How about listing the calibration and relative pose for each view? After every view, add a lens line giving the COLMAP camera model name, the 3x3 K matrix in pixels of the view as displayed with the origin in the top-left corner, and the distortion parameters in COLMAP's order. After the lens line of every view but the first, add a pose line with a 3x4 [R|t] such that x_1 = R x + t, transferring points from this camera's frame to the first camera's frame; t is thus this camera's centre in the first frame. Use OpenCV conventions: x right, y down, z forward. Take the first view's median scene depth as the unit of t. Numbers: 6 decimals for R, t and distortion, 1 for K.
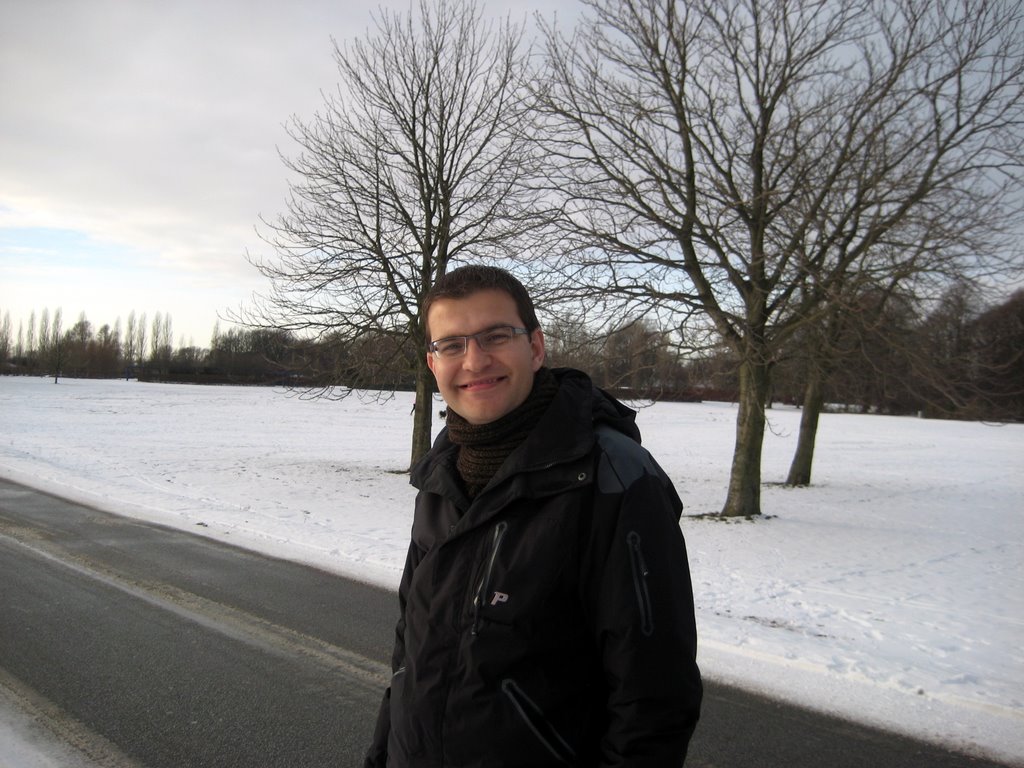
lens RADIAL K [[1057.4, 0, 512.0], [0, 1057.4, 384.0], [0, 0, 1]] dist [-0.159688, 0.218160]
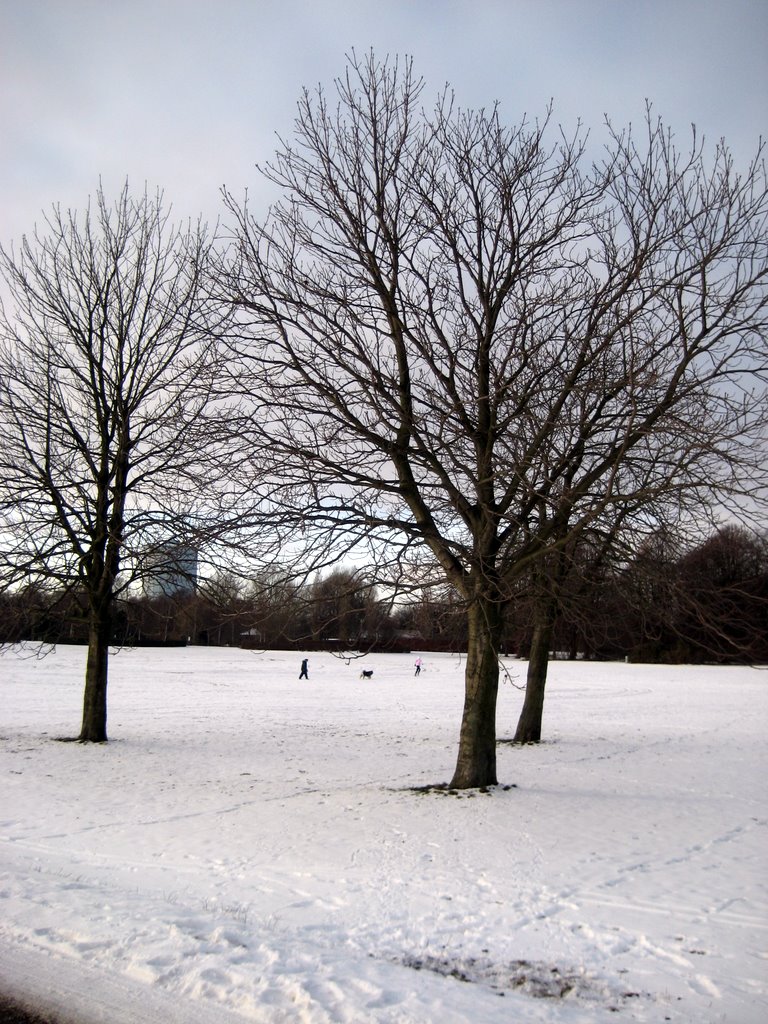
lens RADIAL K [[1057.4, 0, 384.0], [0, 1057.4, 512.0], [0, 0, 1]] dist [-0.159688, 0.218160]
pose [[0.987841, 0.000356, 0.155470, 0.019221], [0.017867, 0.993111, -0.115804, 0.004415], [-0.154440, 0.117174, 0.981029, 0.167622]]
